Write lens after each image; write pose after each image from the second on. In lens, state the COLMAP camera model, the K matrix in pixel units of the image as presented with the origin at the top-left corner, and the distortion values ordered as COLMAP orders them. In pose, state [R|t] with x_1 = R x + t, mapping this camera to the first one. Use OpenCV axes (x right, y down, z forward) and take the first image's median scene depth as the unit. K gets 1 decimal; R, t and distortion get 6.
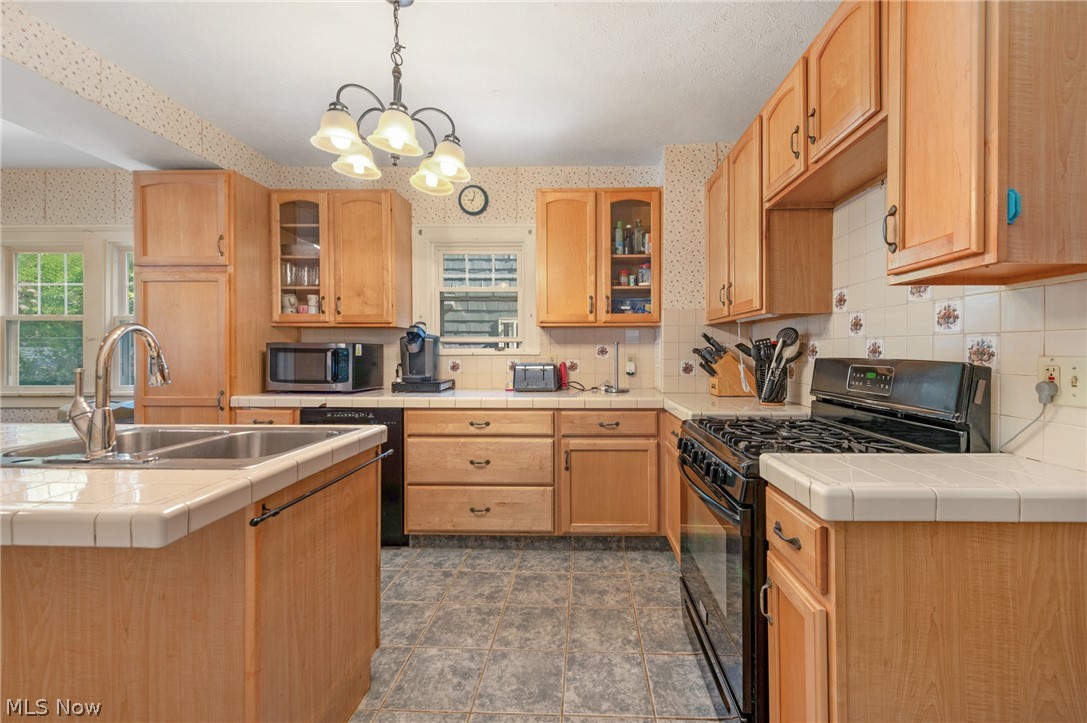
lens RADIAL K [[423.3, 0, 578.2], [0, 423.3, 360.9], [0, 0, 1]] dist [0.022112, -0.003065]
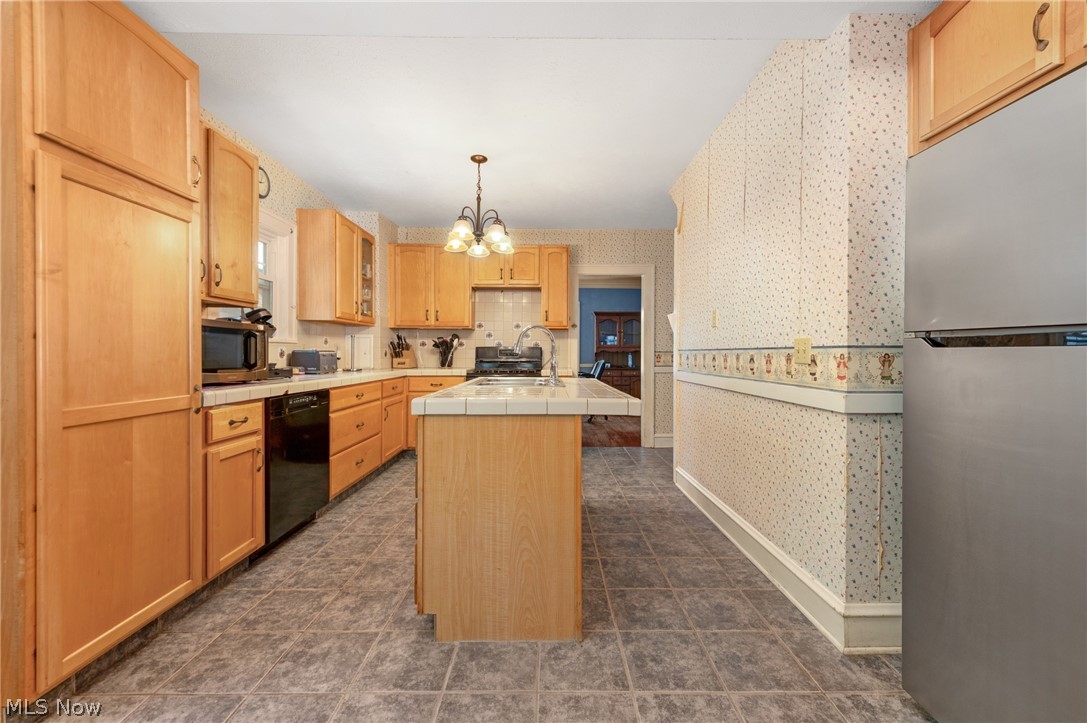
lens RADIAL K [[423.3, 0, 552.2], [0, 423.3, 356.4], [0, 0, 1]] dist [0.022112, -0.003065]
pose [[-0.040971, -0.012415, 0.999083, -1.648632], [0.009800, 0.999870, 0.012827, 0.021005], [-0.999112, 0.010317, -0.040844, 0.494859]]
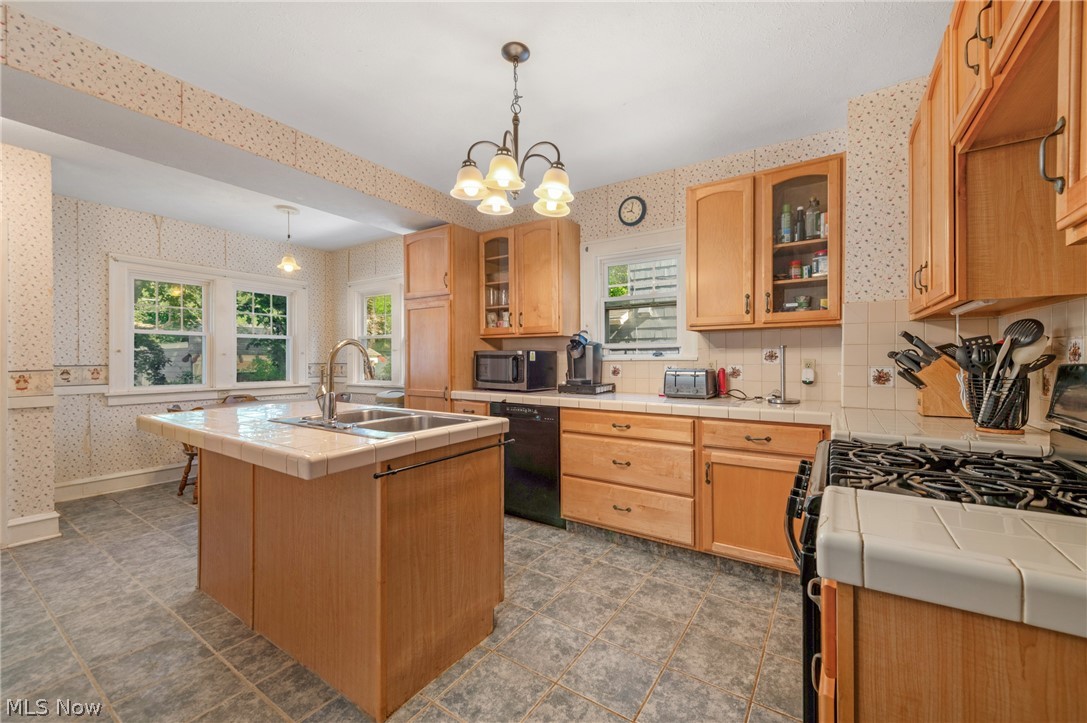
lens RADIAL K [[423.3, 0, 571.4], [0, 423.3, 368.2], [0, 0, 1]] dist [0.022112, -0.003065]
pose [[0.861211, 0.009575, -0.508158, 0.201394], [-0.008219, 0.999954, 0.004912, 0.001594], [0.508182, -0.000054, 0.861250, 0.042827]]
